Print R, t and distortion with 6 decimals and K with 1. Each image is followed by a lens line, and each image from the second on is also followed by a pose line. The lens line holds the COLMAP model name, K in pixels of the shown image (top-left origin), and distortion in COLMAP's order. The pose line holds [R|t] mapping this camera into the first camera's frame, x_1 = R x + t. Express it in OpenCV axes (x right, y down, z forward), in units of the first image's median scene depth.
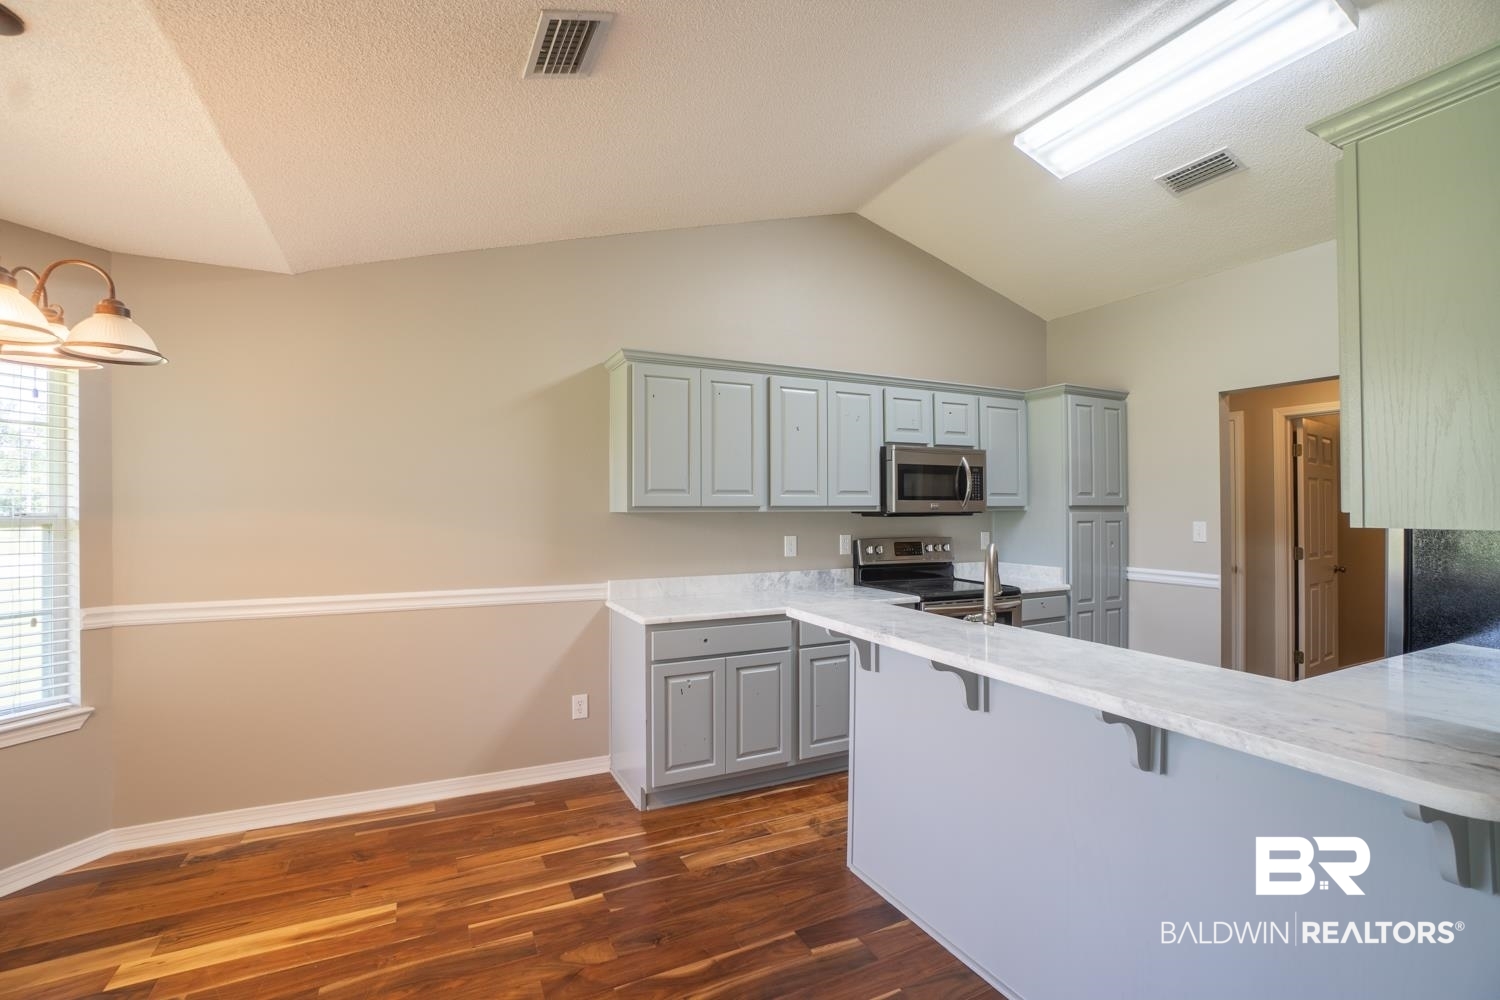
lens RADIAL K [[663.4, 0, 738.0], [0, 663.4, 501.6], [0, 0, 1]] dist [-0.061061, 0.021898]
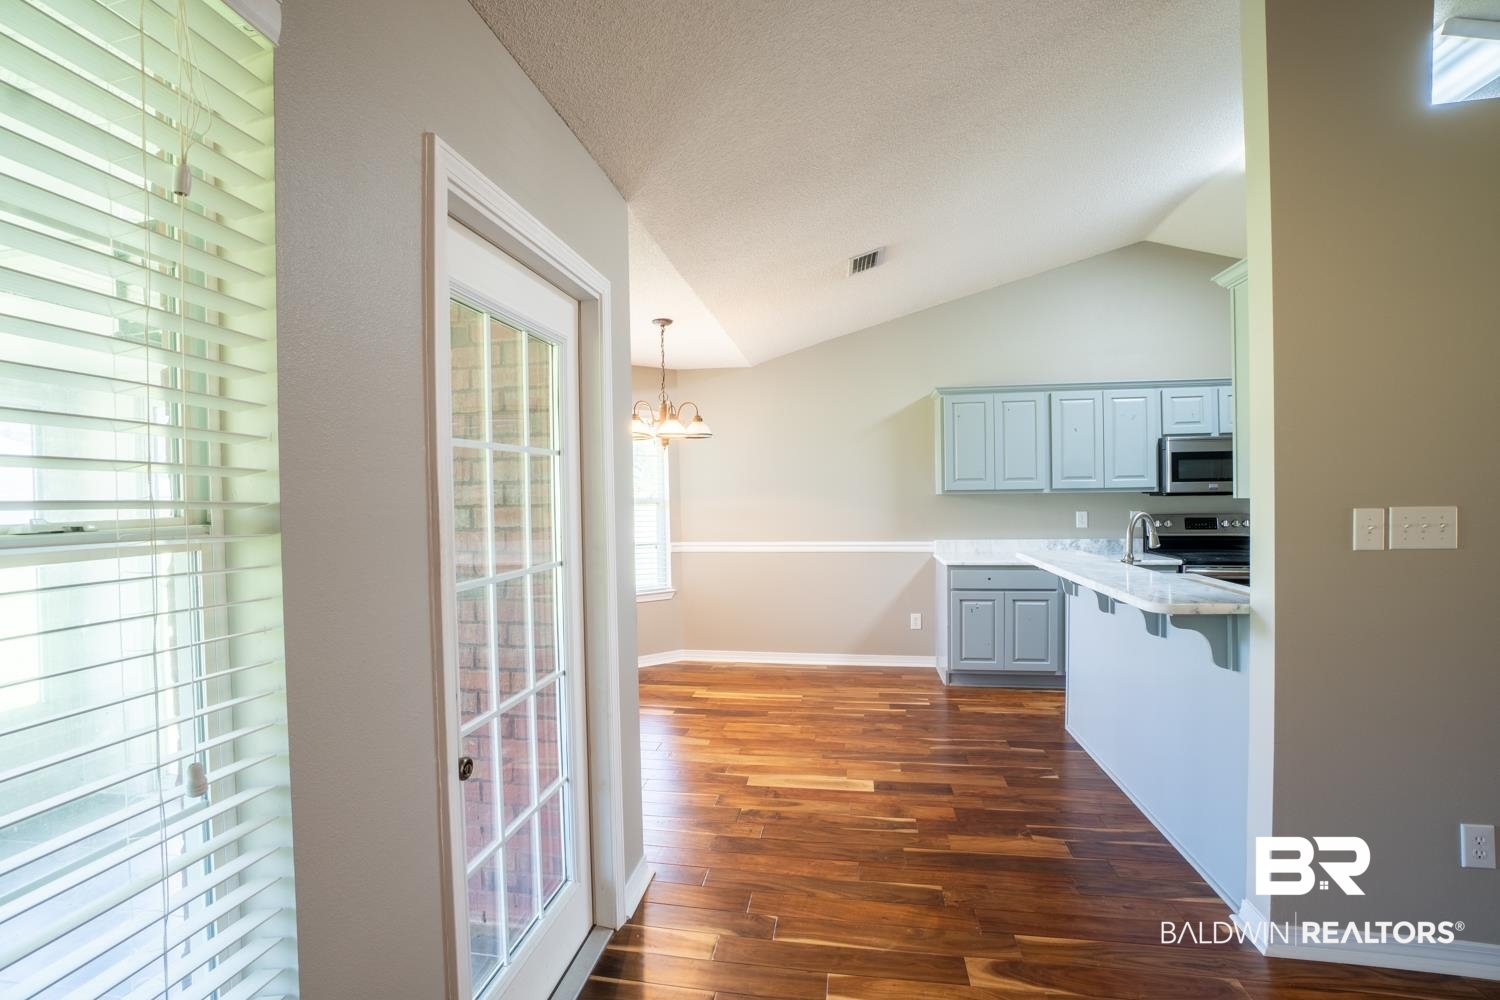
lens RADIAL K [[663.4, 0, 738.0], [0, 663.4, 501.6], [0, 0, 1]] dist [-0.061061, 0.021898]
pose [[0.812744, -0.003716, -0.582610, 0.314281], [0.018073, 0.999659, 0.018836, -0.003691], [0.582341, -0.025838, 0.812534, -0.476599]]
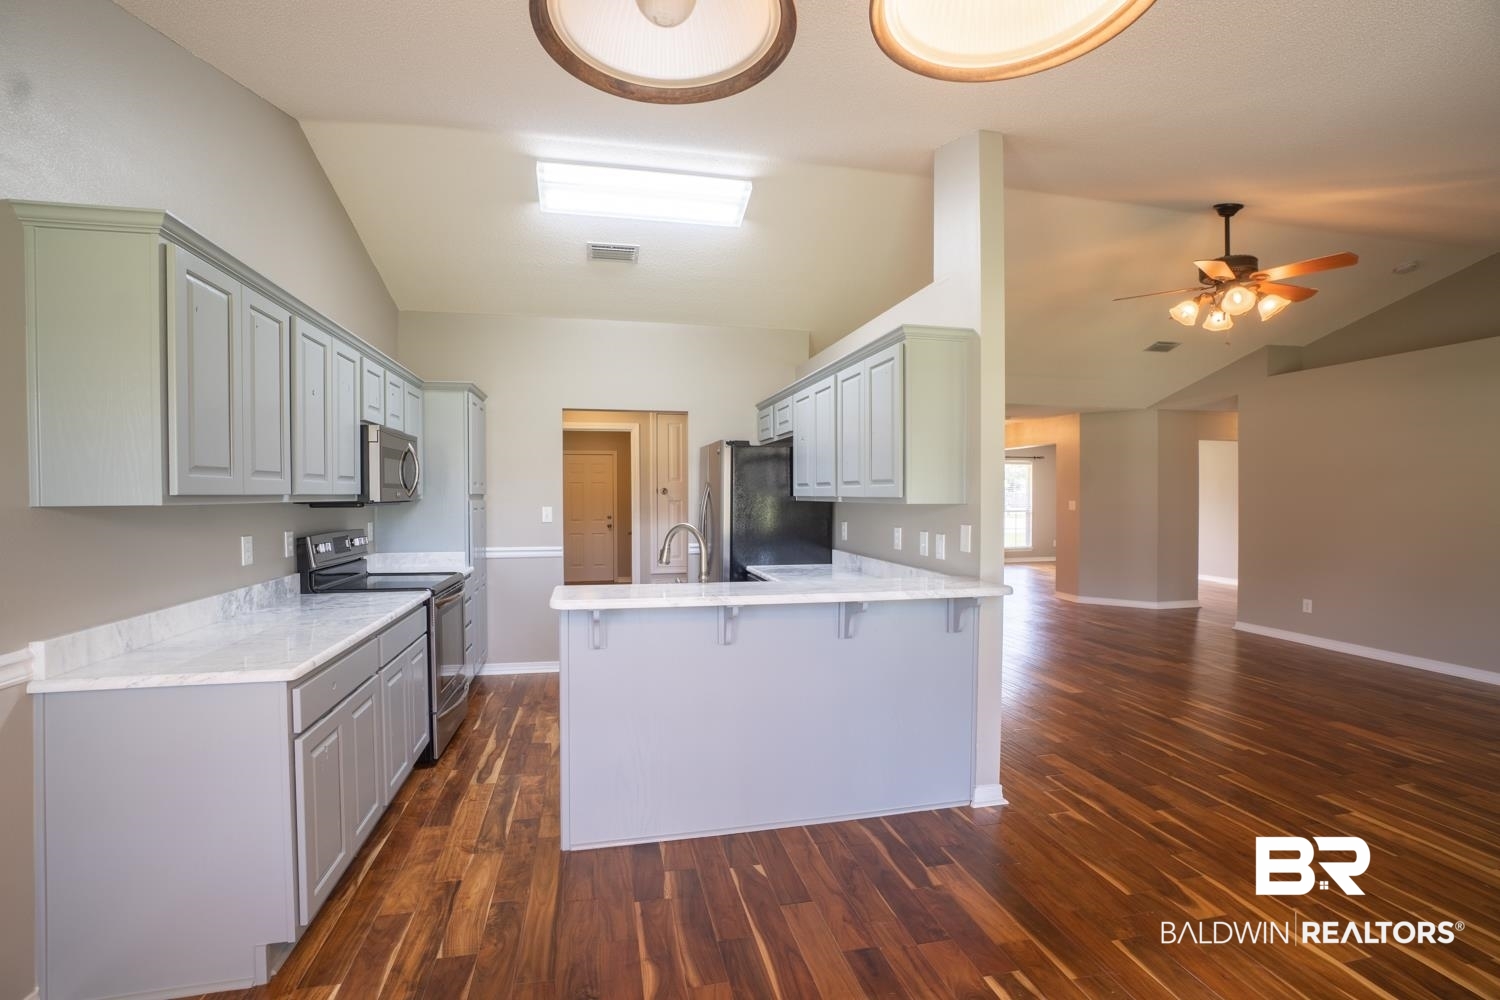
lens RADIAL K [[663.4, 0, 738.0], [0, 663.4, 501.6], [0, 0, 1]] dist [-0.061061, 0.021898]
pose [[0.236157, -0.009503, 0.971668, -0.540070], [-0.008269, 0.999896, 0.011788, 0.002165], [-0.971680, -0.010818, 0.236054, 0.365155]]
